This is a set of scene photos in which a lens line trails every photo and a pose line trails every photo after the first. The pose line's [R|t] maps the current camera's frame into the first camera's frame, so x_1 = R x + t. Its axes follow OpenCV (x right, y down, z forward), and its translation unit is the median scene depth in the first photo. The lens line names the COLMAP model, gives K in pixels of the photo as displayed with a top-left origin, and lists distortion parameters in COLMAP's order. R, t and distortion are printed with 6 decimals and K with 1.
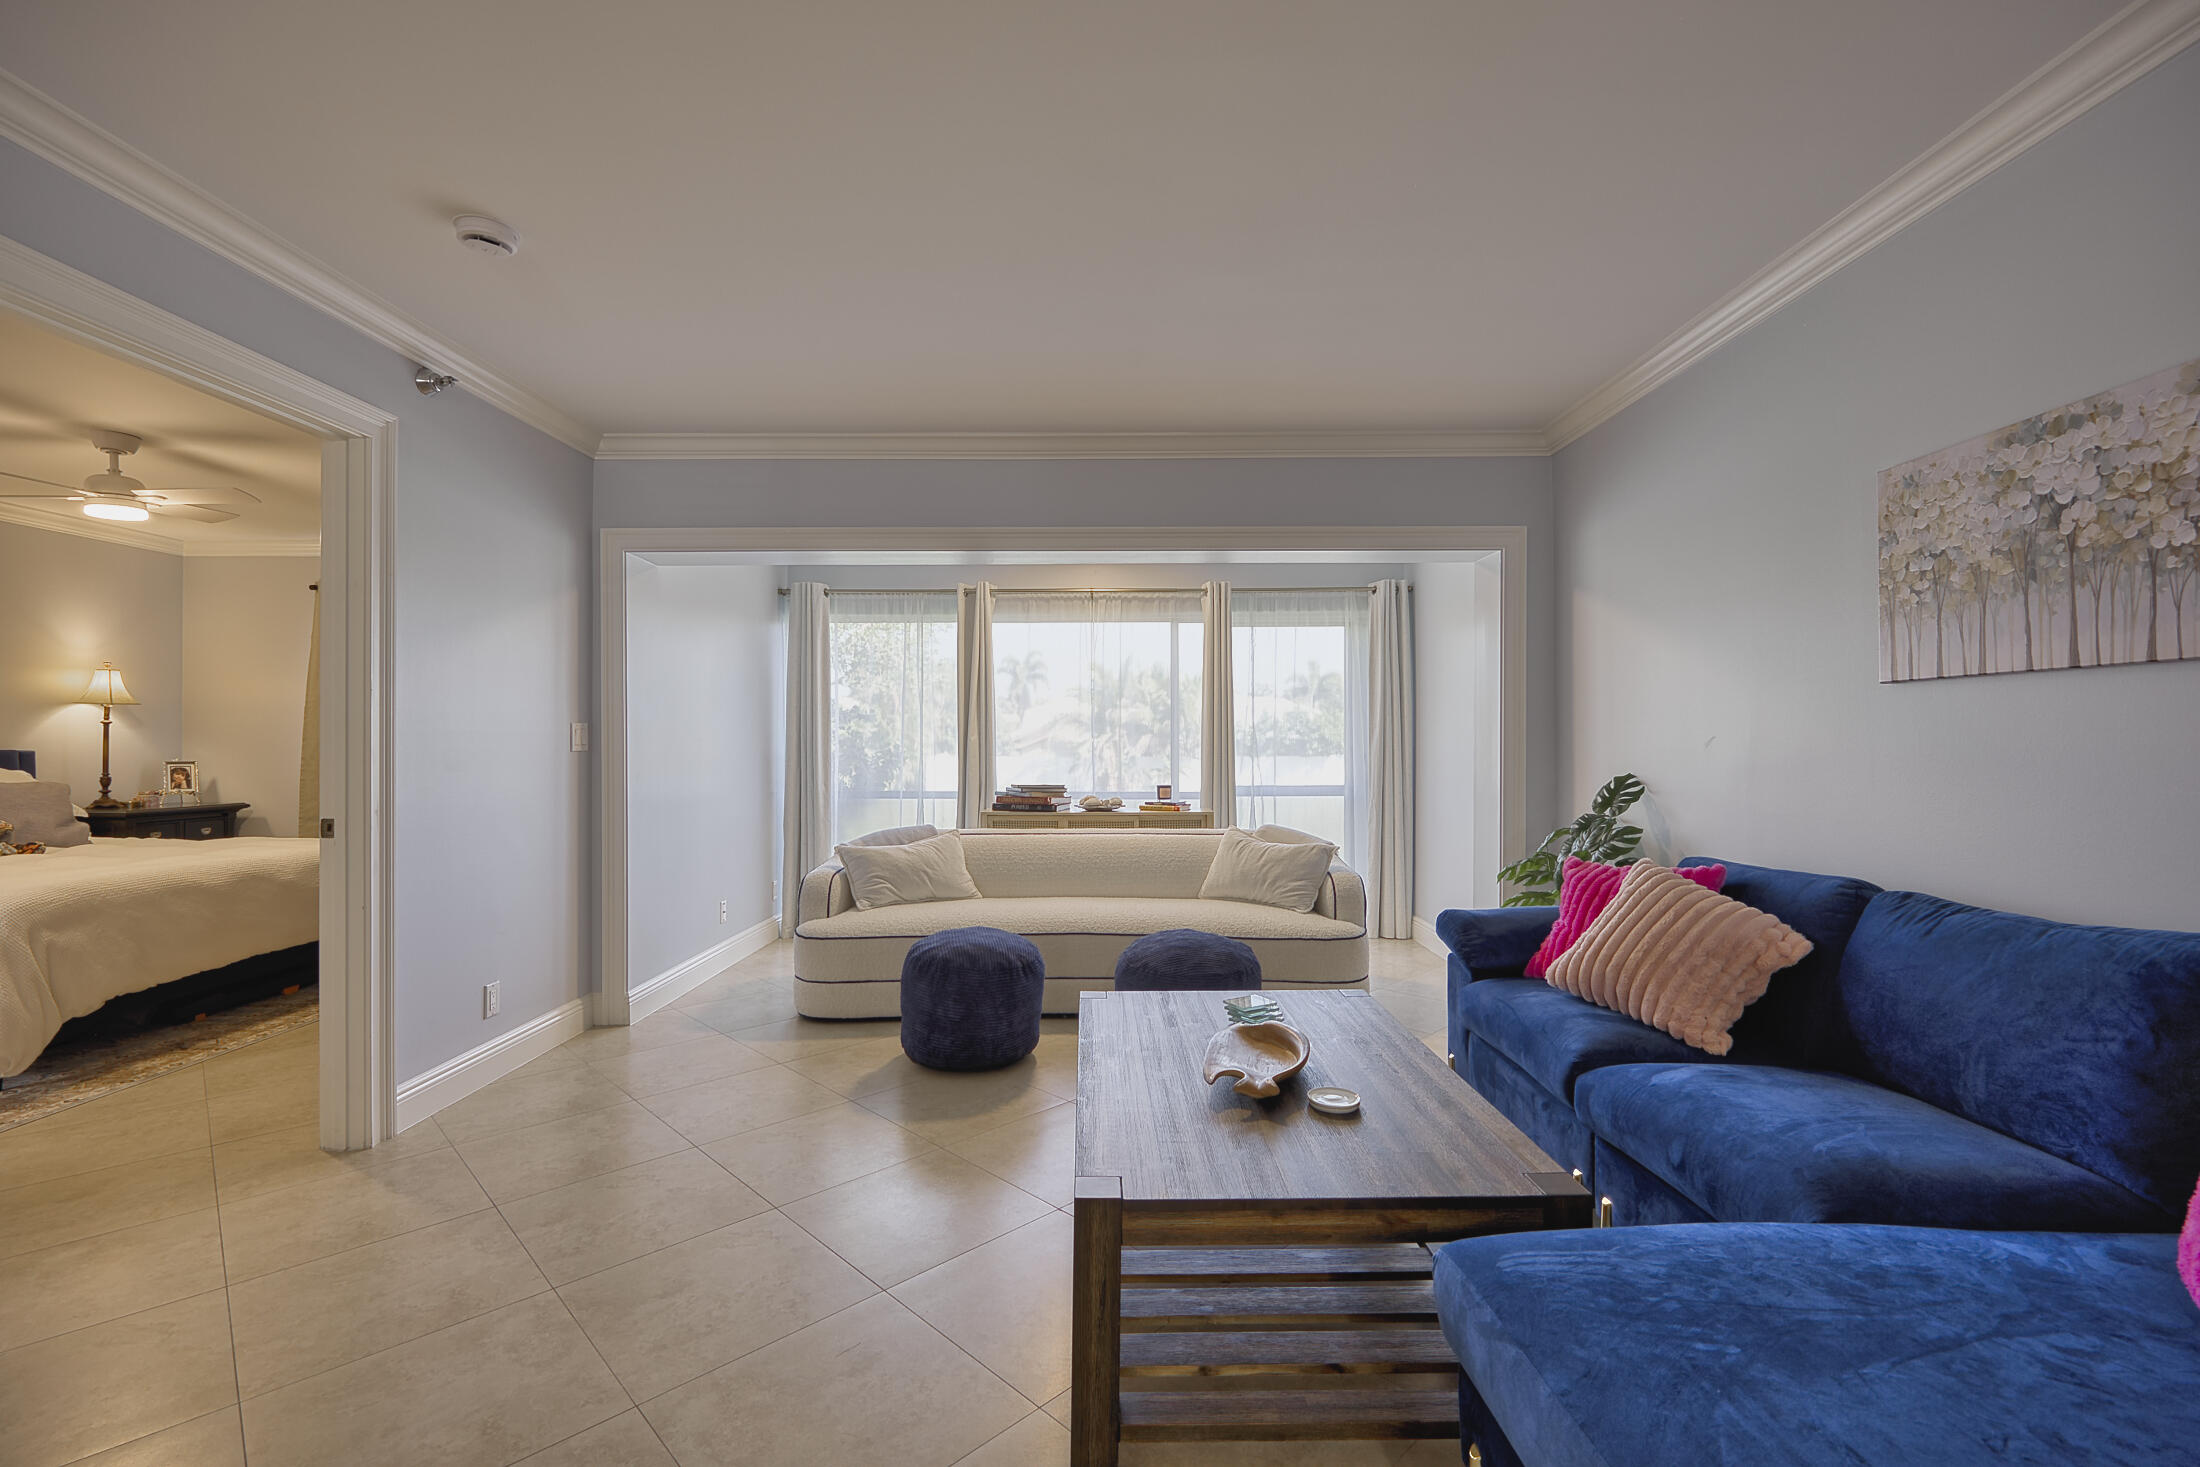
lens RADIAL K [[951.9, 0, 1101.8], [0, 951.9, 733.5], [0, 0, 1]] dist [-0.001740, -0.001119]
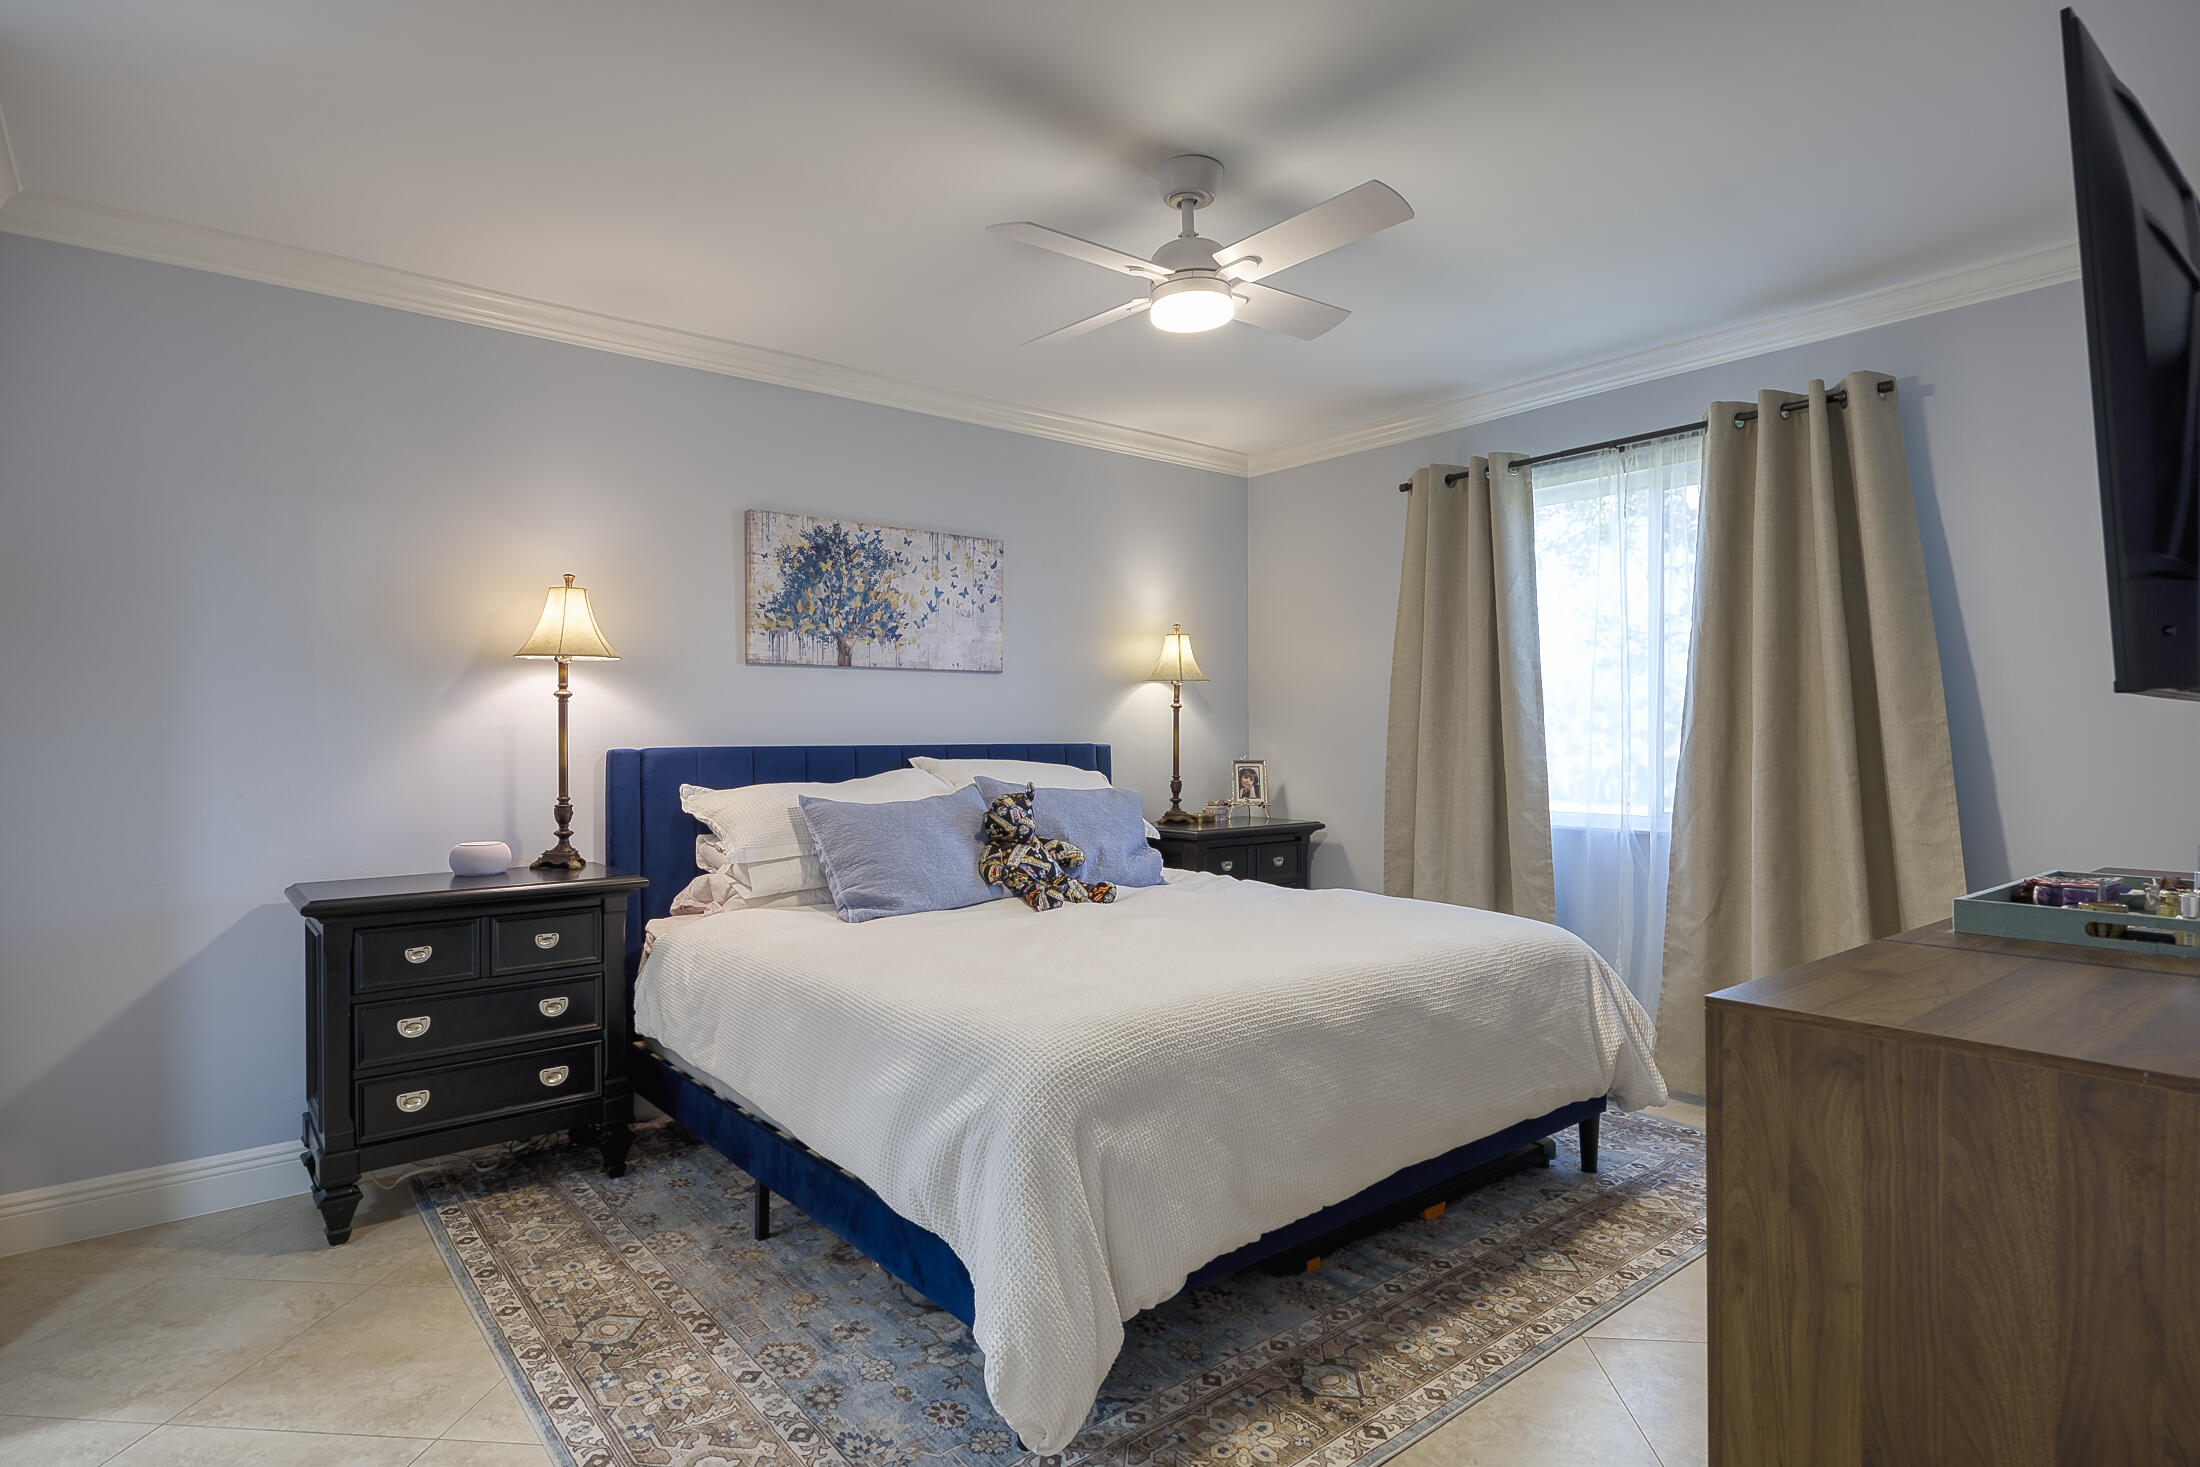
lens RADIAL K [[1180.8, 0, 1117.0], [0, 1180.8, 726.0], [0, 0, 1]] dist [-0.005794, -0.001339]
pose [[0.655870, -0.000526, -0.754874, -0.502268], [0.006127, 0.999971, 0.004627, -0.001285], [0.754849, -0.007660, 0.655854, 0.471698]]
